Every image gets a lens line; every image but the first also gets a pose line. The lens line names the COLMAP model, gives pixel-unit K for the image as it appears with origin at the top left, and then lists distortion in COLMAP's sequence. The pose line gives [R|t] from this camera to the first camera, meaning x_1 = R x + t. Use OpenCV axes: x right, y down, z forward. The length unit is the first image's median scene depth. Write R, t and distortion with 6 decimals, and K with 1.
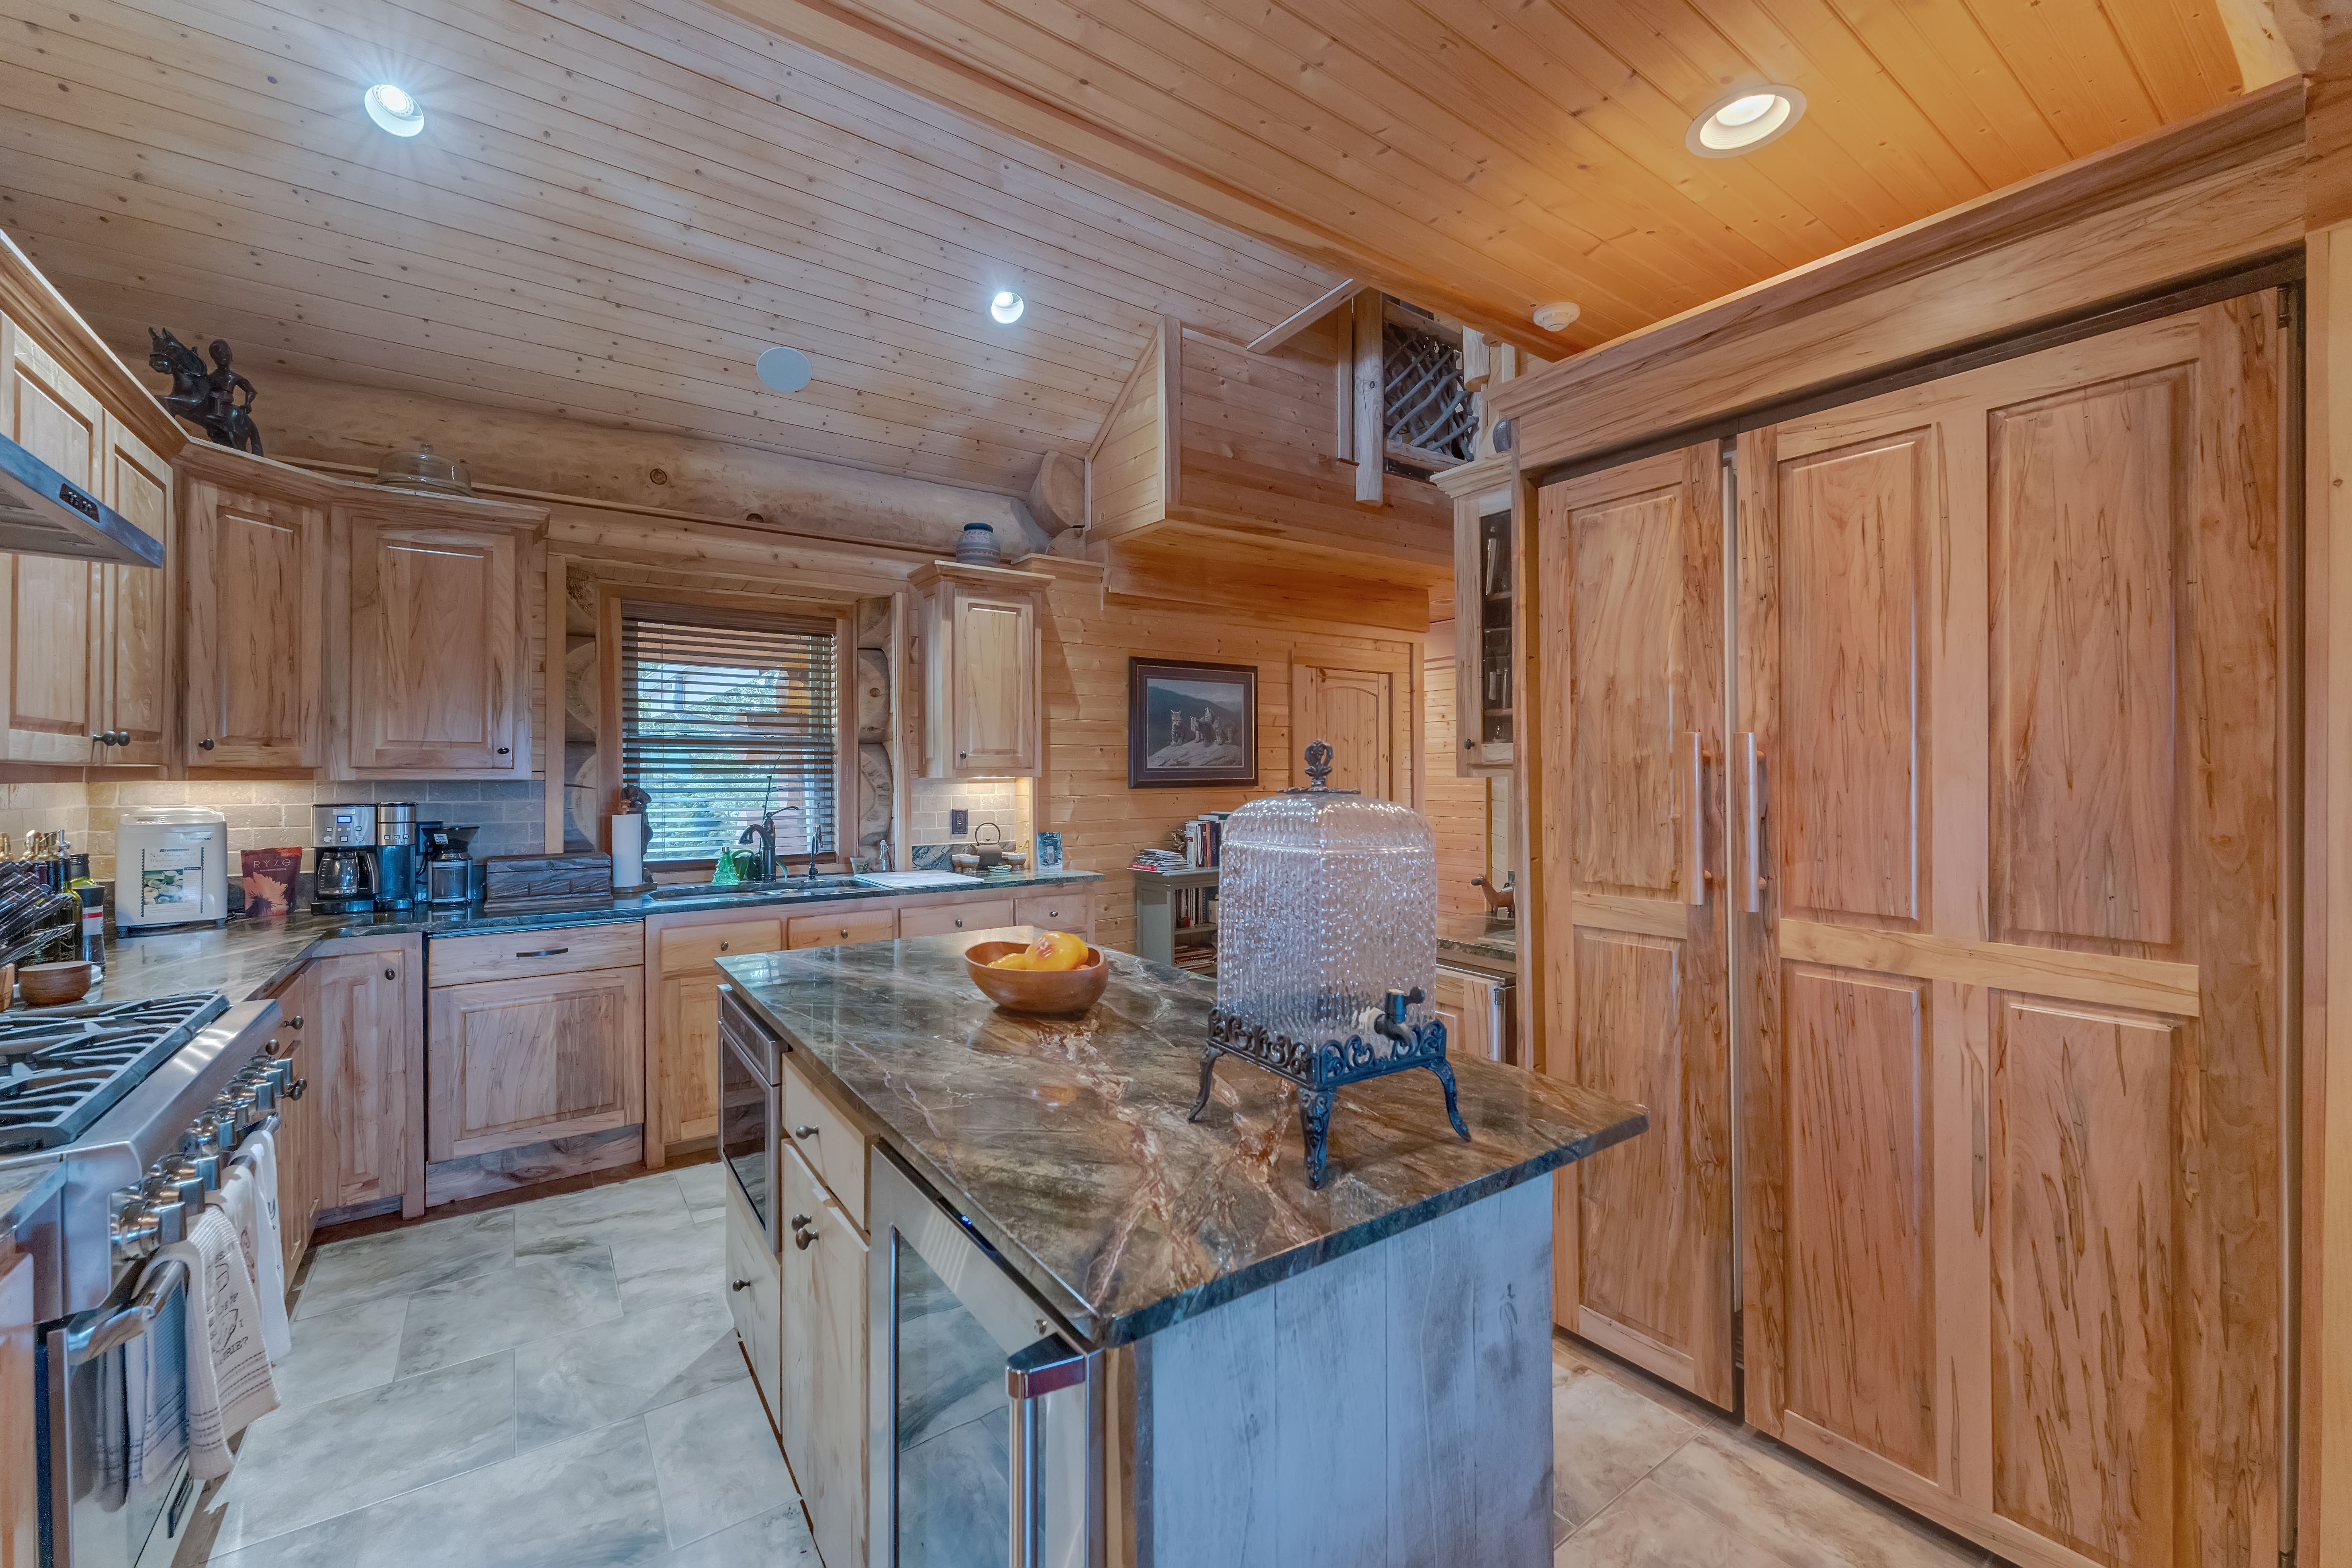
lens RADIAL K [[943.0, 0, 1189.3], [0, 943.0, 772.9], [0, 0, 1]] dist [0.001054, 0.000688]
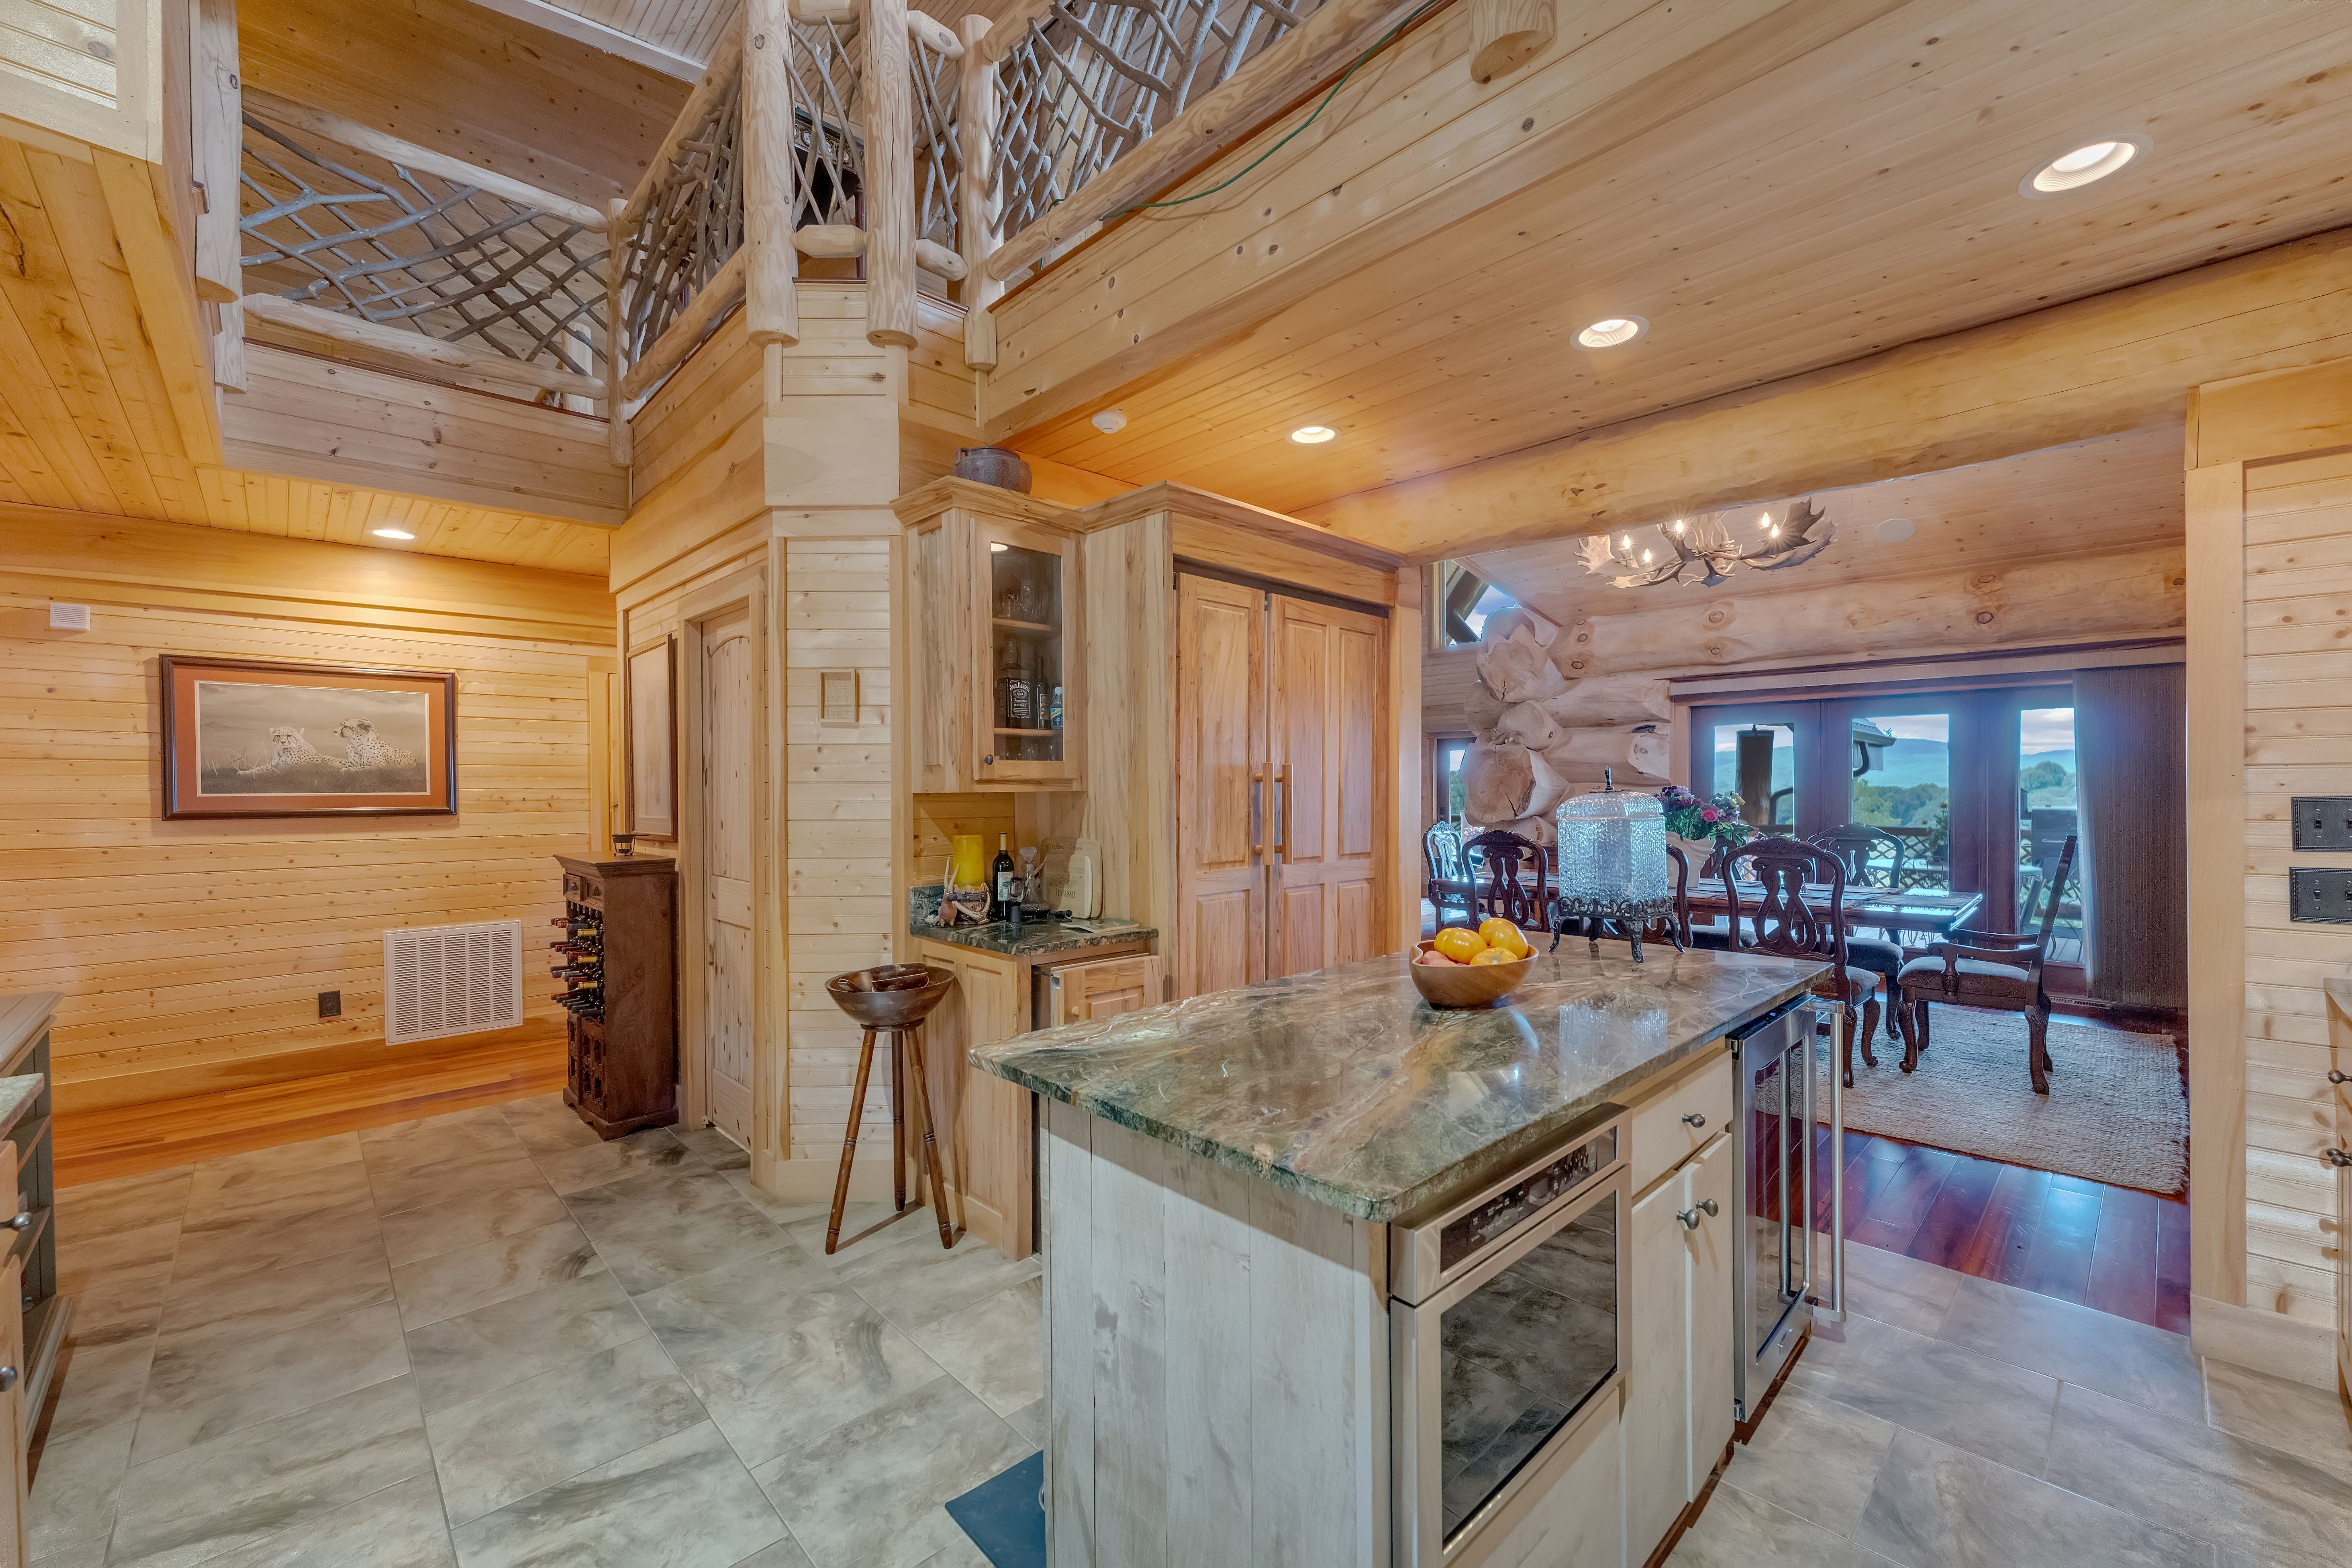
lens RADIAL K [[943.0, 0, 1171.5], [0, 943.0, 796.6], [0, 0, 1]] dist [0.001054, 0.000688]
pose [[-0.140000, -0.000386, 0.990151, -0.538203], [0.006685, 0.999977, 0.001335, 0.007209], [-0.990129, 0.006806, -0.139995, 0.687626]]
